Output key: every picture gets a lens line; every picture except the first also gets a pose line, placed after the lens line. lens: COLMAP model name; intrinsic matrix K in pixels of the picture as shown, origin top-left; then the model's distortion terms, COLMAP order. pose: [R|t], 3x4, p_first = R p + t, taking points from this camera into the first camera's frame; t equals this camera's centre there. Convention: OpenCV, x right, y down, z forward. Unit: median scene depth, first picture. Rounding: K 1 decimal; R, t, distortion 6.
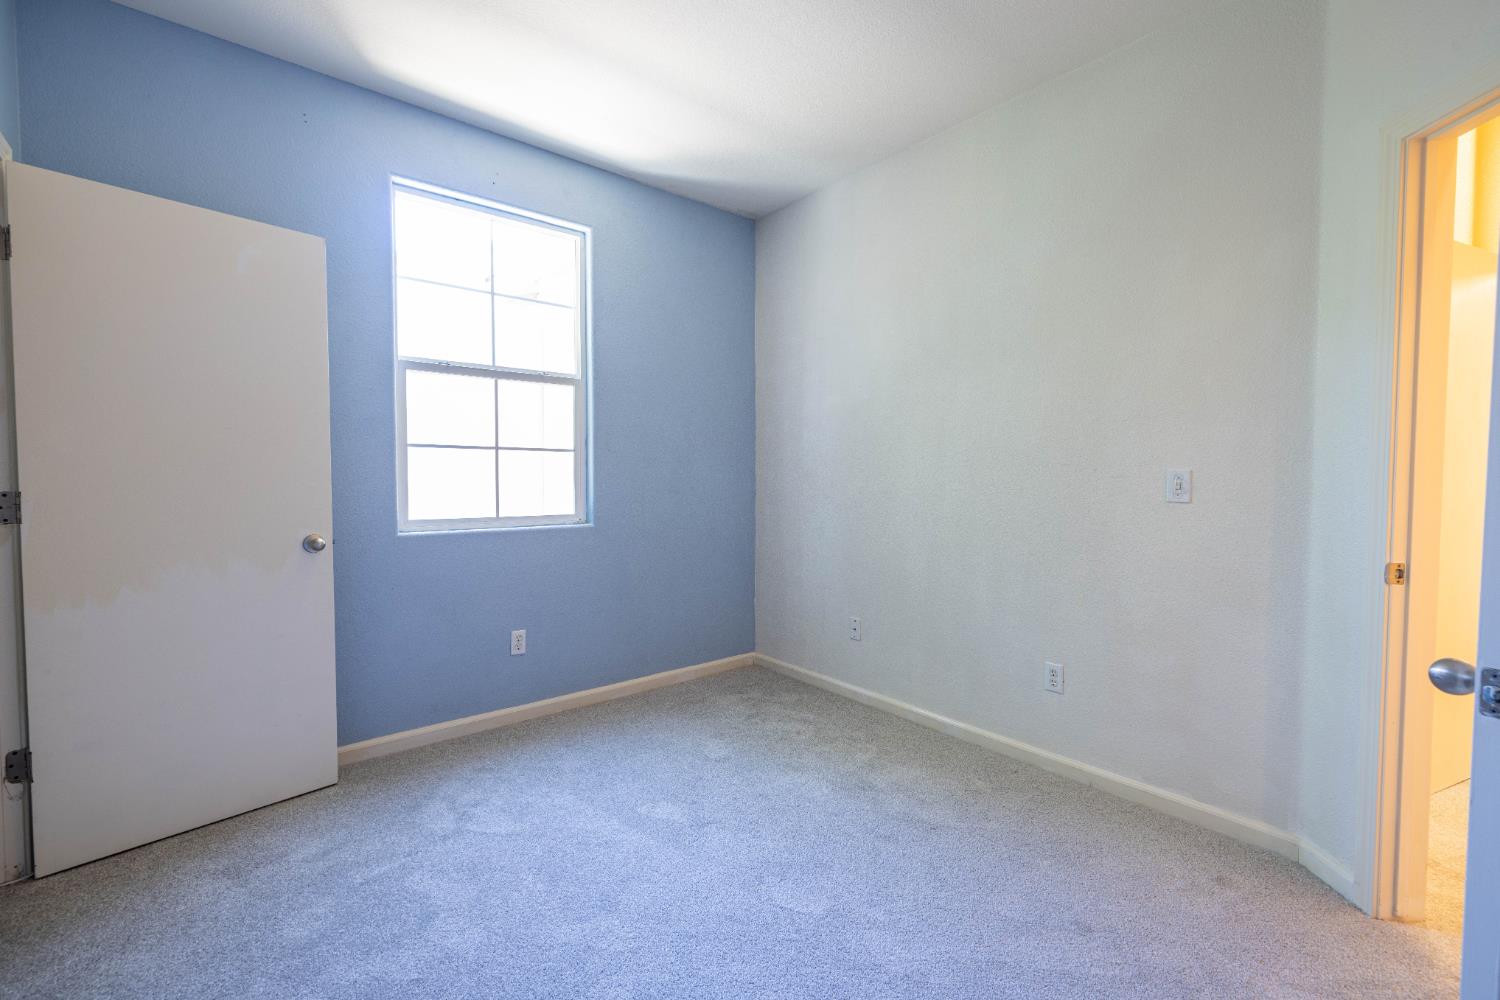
lens RADIAL K [[644.6, 0, 750.0], [0, 644.6, 496.2], [0, 0, 1]] dist [-0.000164, 0.000034]
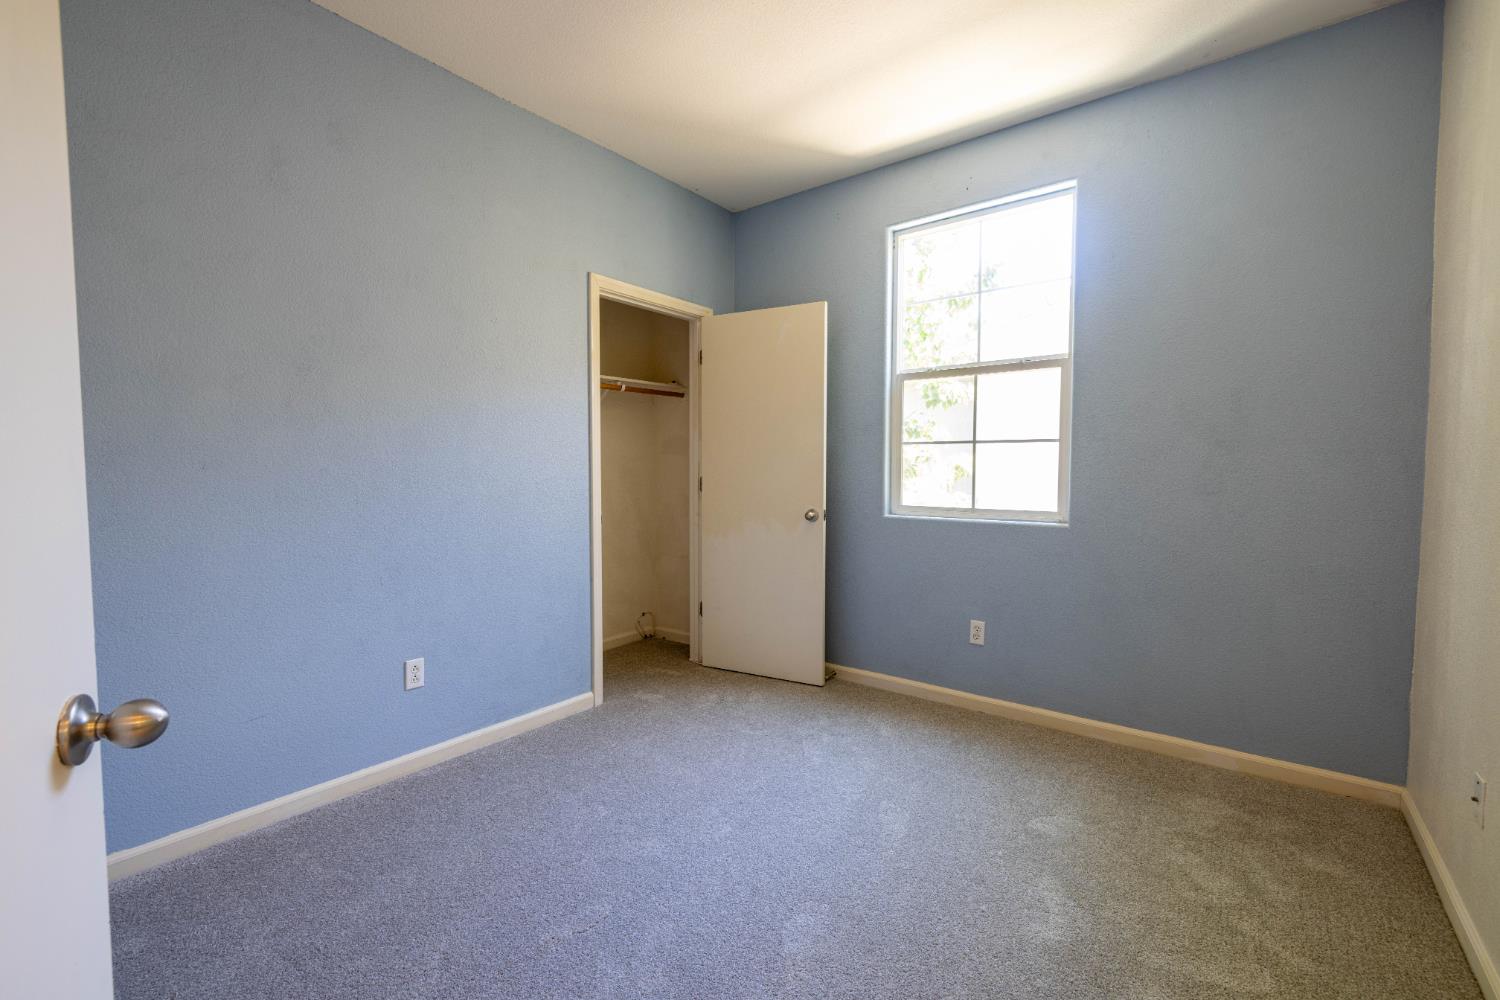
lens RADIAL K [[644.6, 0, 750.0], [0, 644.6, 496.2], [0, 0, 1]] dist [-0.000164, 0.000034]
pose [[0.200521, 0.036886, -0.978995, 0.554001], [-0.033529, 0.998964, 0.030771, -0.006908], [0.979115, 0.026655, 0.201550, 0.439620]]
